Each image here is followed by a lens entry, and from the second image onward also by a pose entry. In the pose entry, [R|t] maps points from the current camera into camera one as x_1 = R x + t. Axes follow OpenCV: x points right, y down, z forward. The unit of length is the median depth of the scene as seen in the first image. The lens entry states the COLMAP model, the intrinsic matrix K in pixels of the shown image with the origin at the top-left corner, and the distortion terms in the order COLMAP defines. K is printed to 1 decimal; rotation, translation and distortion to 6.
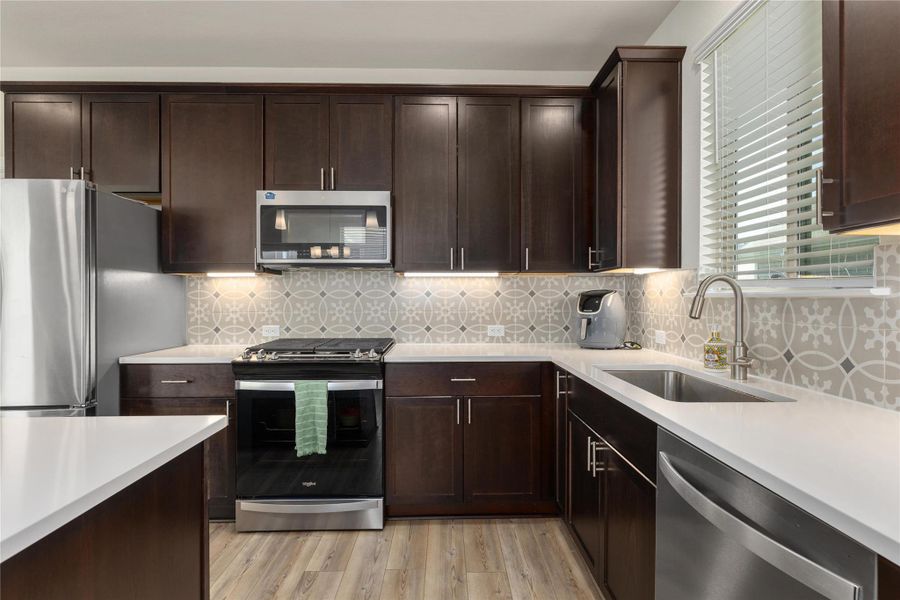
lens RADIAL K [[445.6, 0, 451.5], [0, 445.6, 295.8], [0, 0, 1]] dist [0.000400, 0.000193]
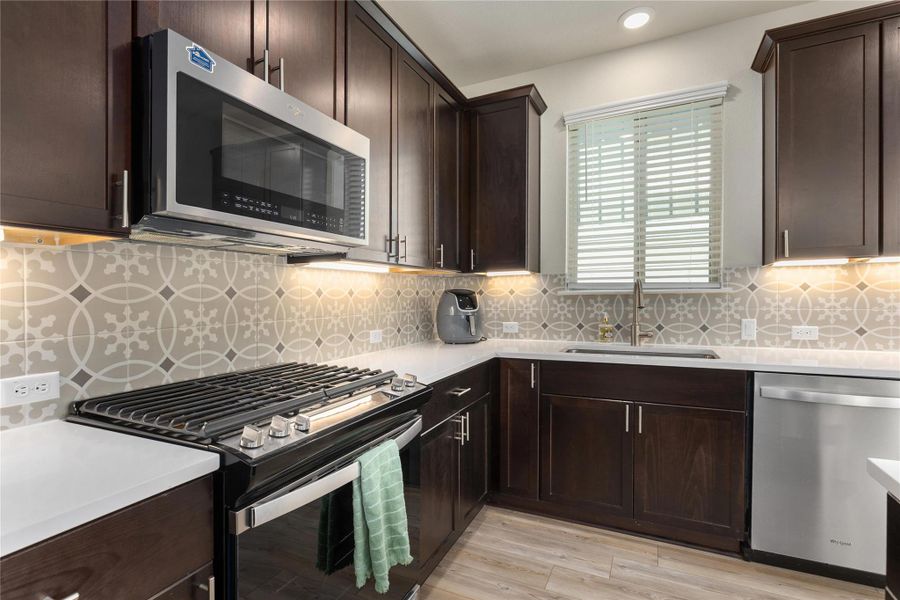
lens RADIAL K [[421.6, 0, 450.0], [0, 421.6, 300.0], [0, 0, 1]] dist [-0.000480, 0.000069]
pose [[0.453979, -0.011879, 0.890933, -0.662989], [0.010057, 0.999916, 0.008207, 0.004159], [-0.890956, 0.005234, 0.454060, 0.611933]]
